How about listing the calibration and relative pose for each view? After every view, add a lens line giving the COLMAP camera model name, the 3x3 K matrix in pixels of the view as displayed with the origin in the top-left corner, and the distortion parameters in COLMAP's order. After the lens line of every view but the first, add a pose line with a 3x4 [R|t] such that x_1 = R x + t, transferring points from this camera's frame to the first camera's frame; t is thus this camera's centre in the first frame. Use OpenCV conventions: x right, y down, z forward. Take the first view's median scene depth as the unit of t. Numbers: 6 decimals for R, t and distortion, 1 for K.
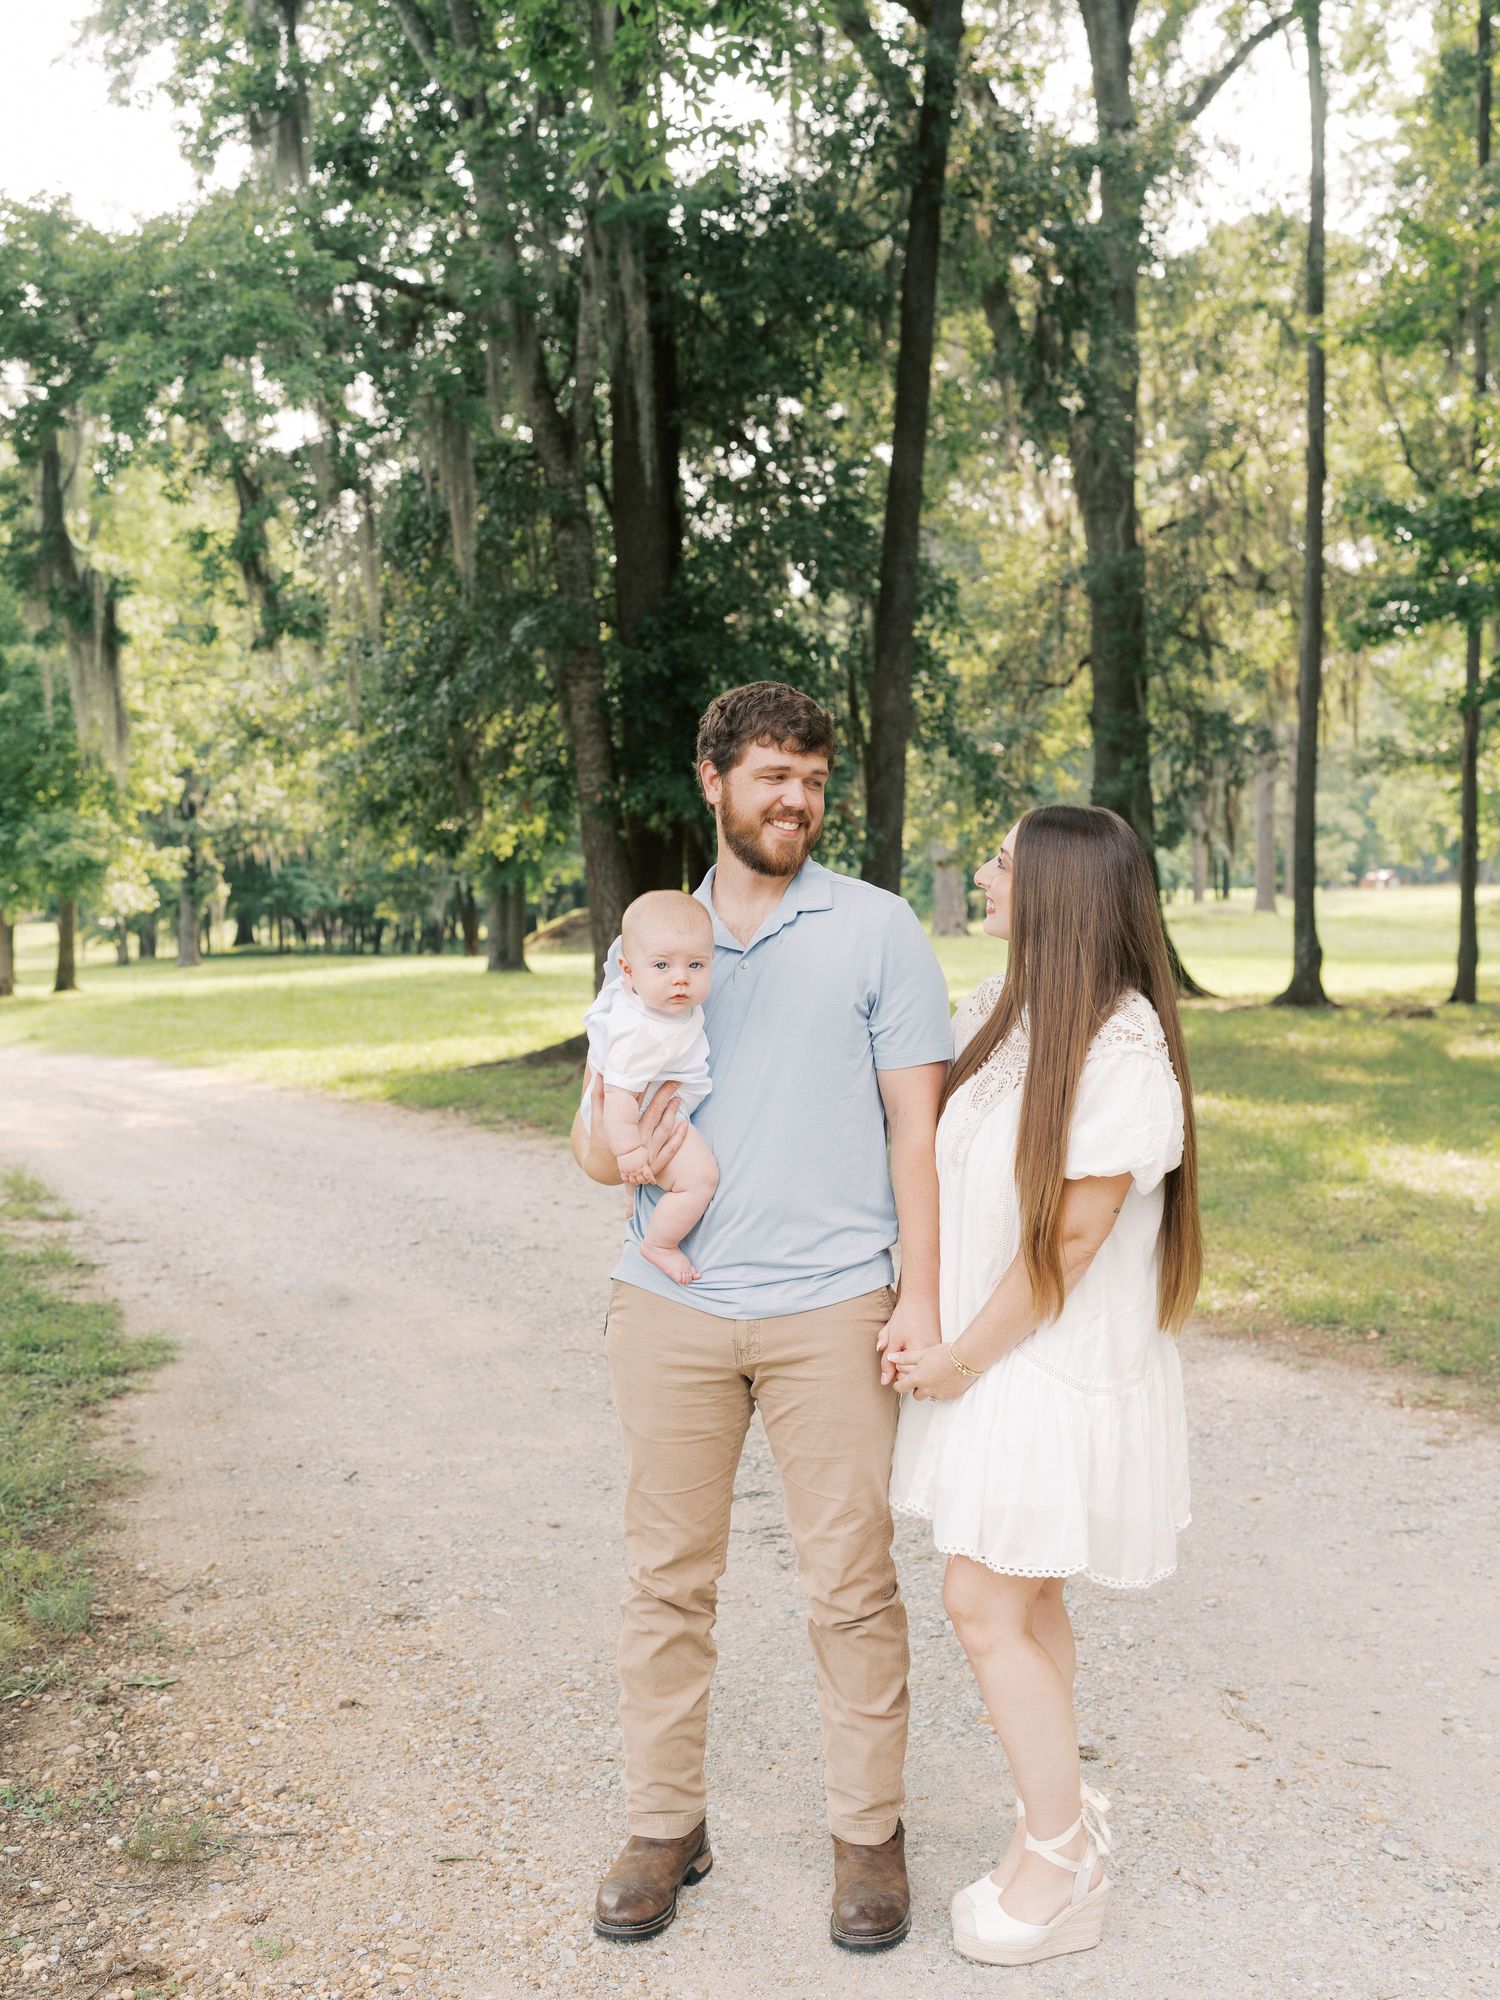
lens RADIAL K [[2188.0, 0, 742.8], [0, 2188.0, 1076.8], [0, 0, 1]] dist [-0.012449, 0.015116]
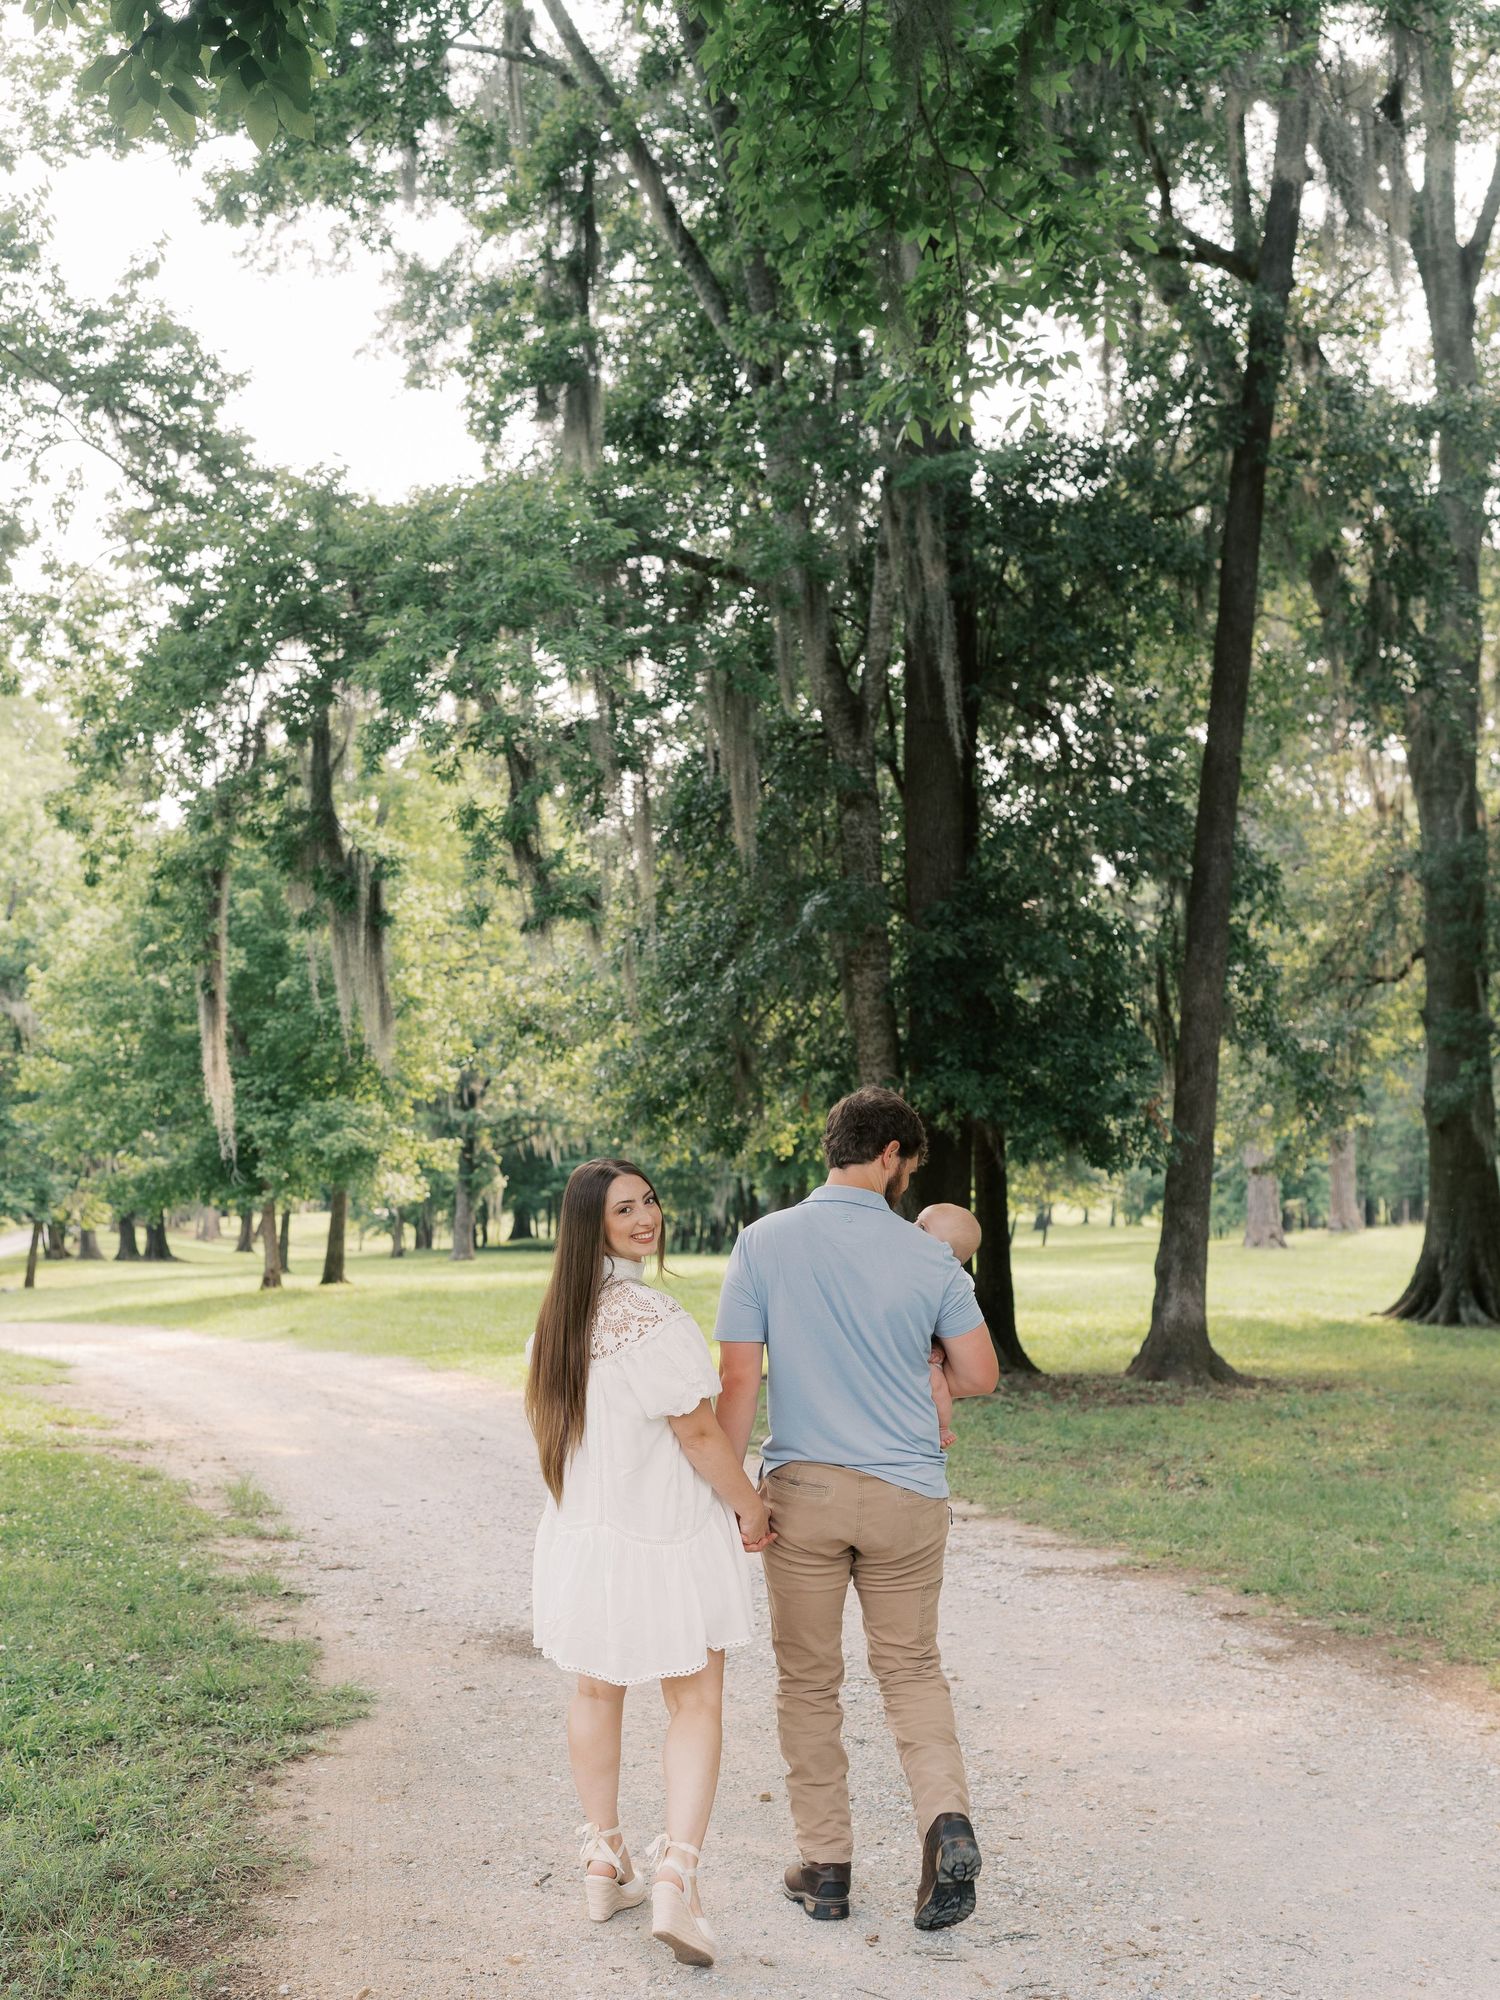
lens RADIAL K [[2298.5, 0, 729.3], [0, 2298.5, 1198.9], [0, 0, 1]] dist [-0.008333, 0.024001]
pose [[0.990711, 0.020979, -0.134360, 0.002002], [-0.031791, 0.996380, -0.078838, -0.003569], [0.132220, 0.082378, 0.987791, 0.026257]]
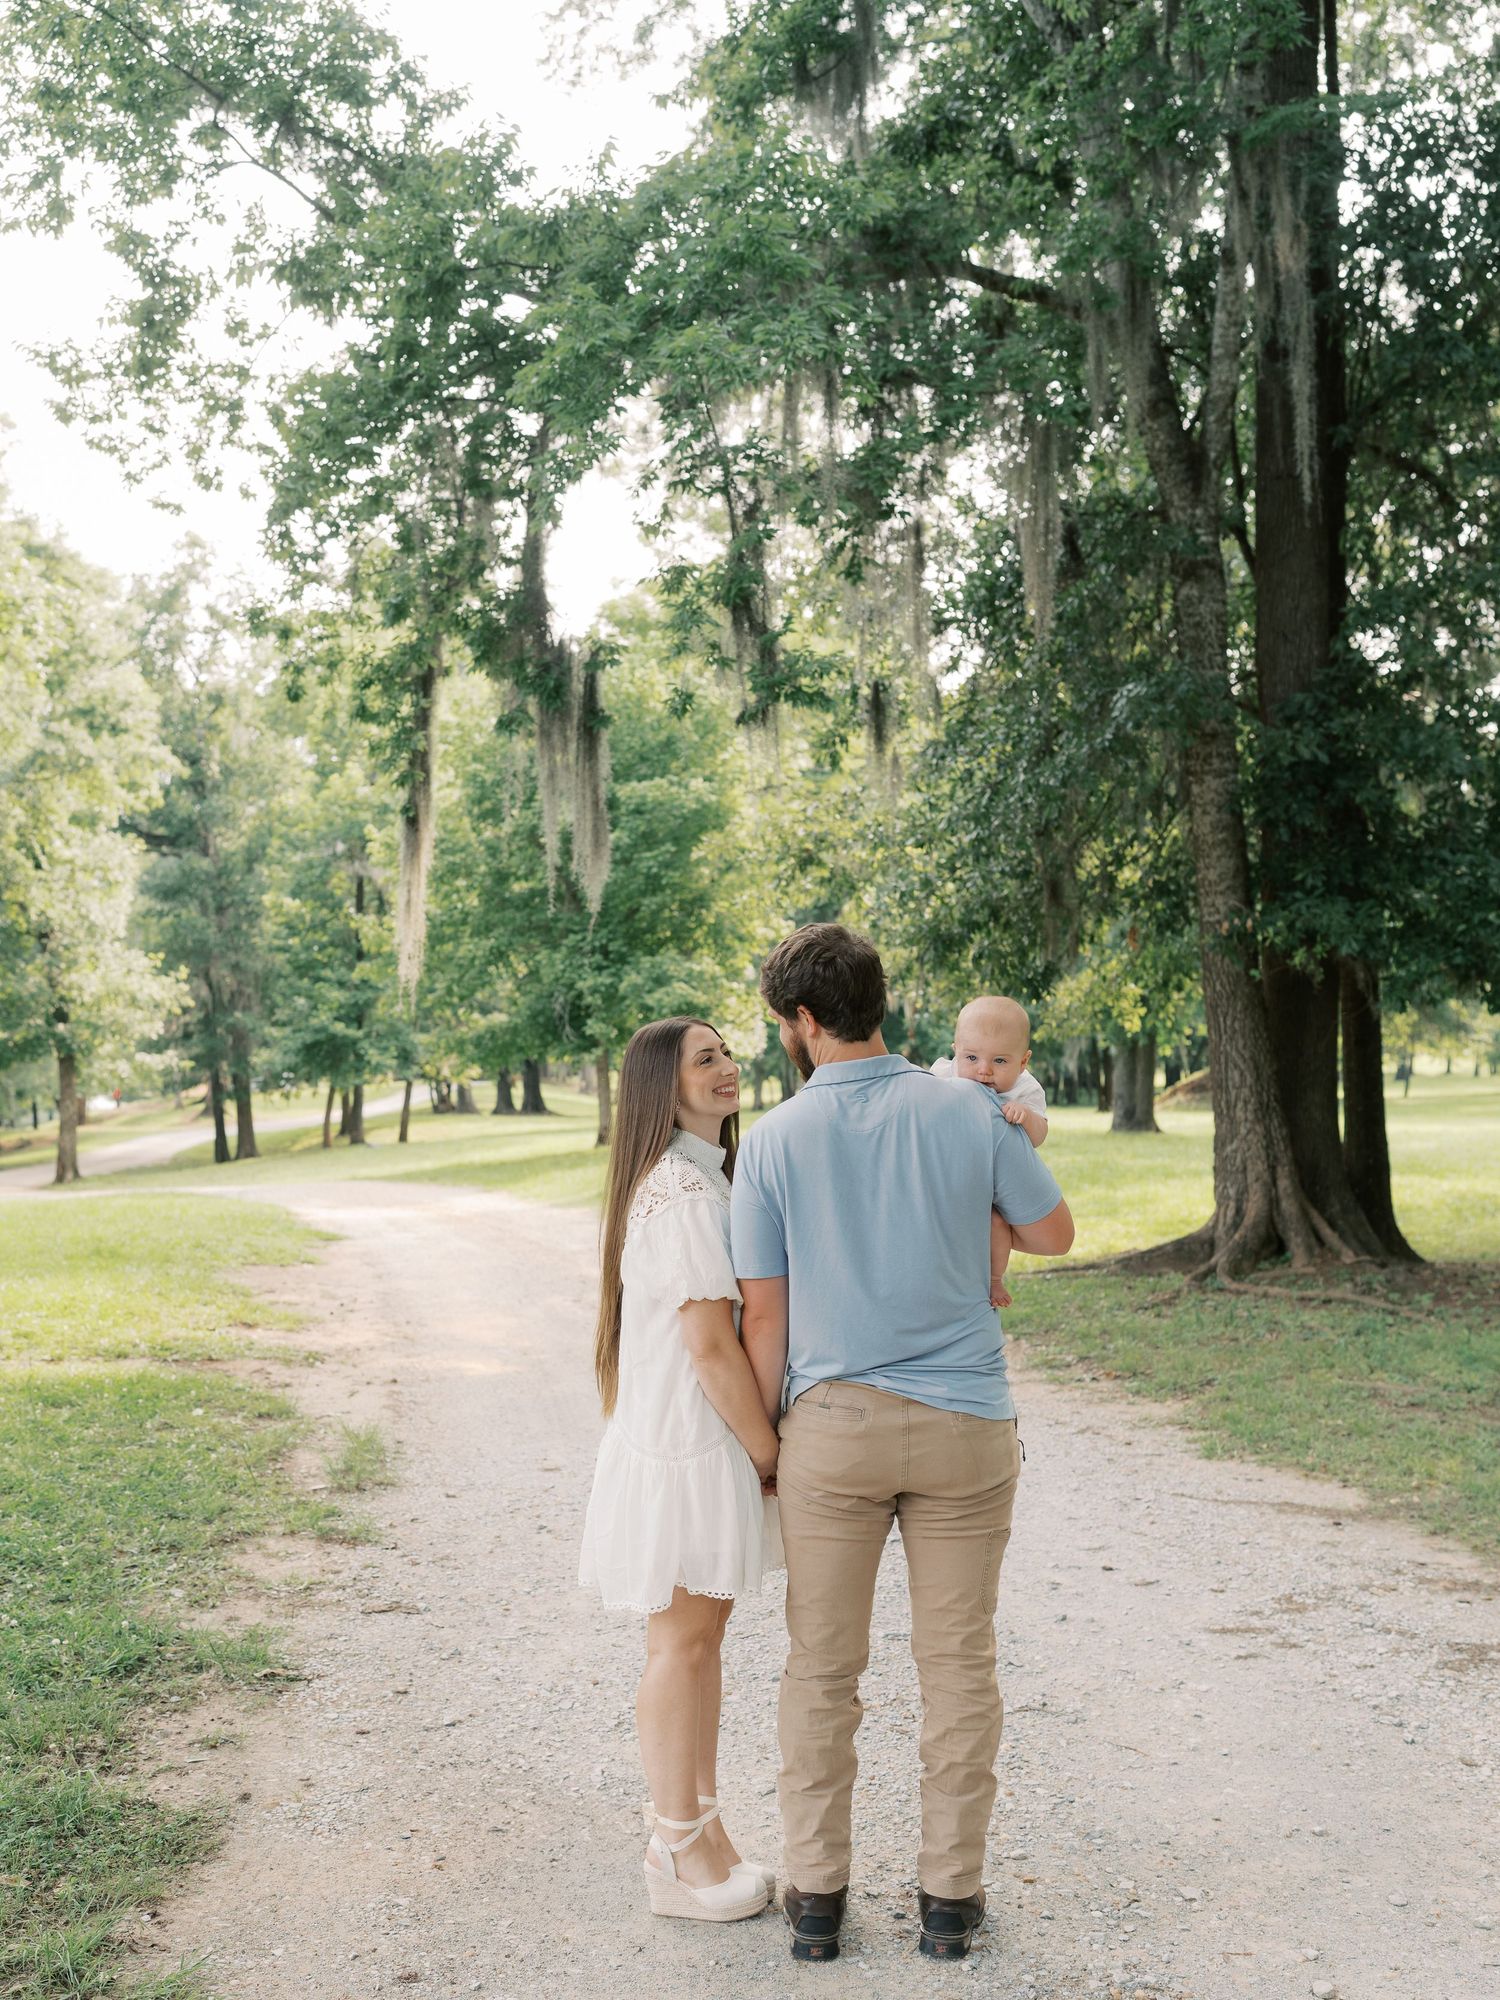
lens RADIAL K [[2186.2, 0, 738.3], [0, 2186.2, 1096.5], [0, 0, 1]] dist [0.004583, 0.013334]
pose [[0.956902, 0.020101, -0.289716, -0.005078], [-0.037060, 0.997898, -0.053168, -0.018404], [0.288038, 0.061613, 0.955635, 0.190367]]
